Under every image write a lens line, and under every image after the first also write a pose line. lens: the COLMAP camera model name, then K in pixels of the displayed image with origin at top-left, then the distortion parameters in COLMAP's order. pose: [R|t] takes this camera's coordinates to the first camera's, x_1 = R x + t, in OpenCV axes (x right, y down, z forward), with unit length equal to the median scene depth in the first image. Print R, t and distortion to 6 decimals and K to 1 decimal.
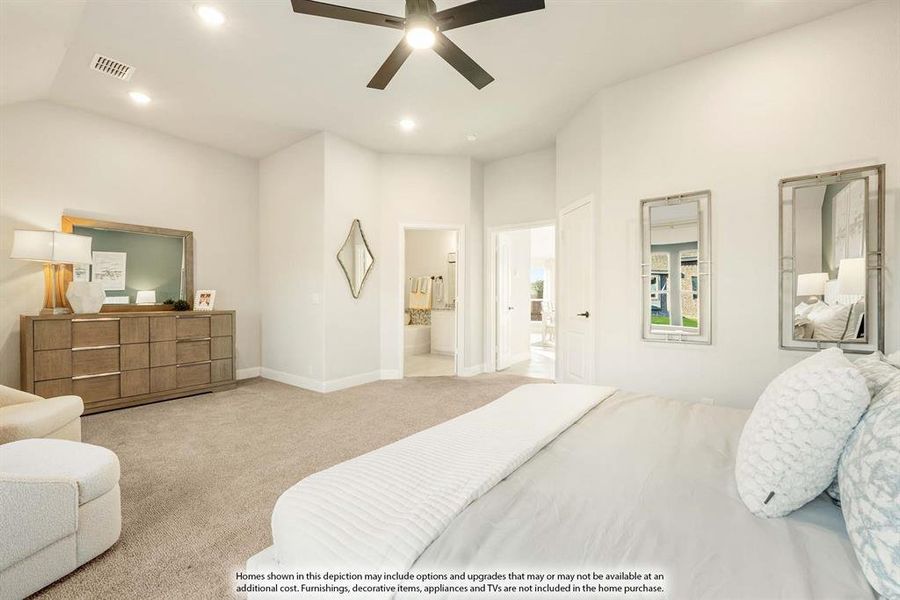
lens RADIAL K [[366.5, 0, 450.0], [0, 366.5, 300.0], [0, 0, 1]] dist [0.000466, -0.000049]
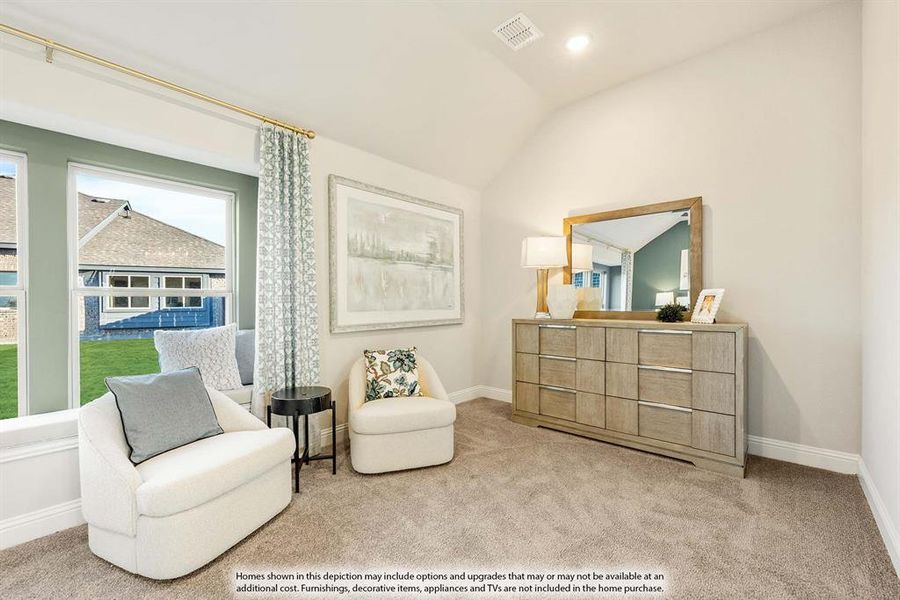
lens RADIAL K [[366.5, 0, 450.0], [0, 366.5, 300.0], [0, 0, 1]] dist [0.000466, -0.000049]
pose [[-0.089719, -0.005314, -0.995953, -0.040259], [-0.000844, 0.999986, -0.005259, -0.006140], [0.995967, 0.000369, -0.089722, 0.778810]]
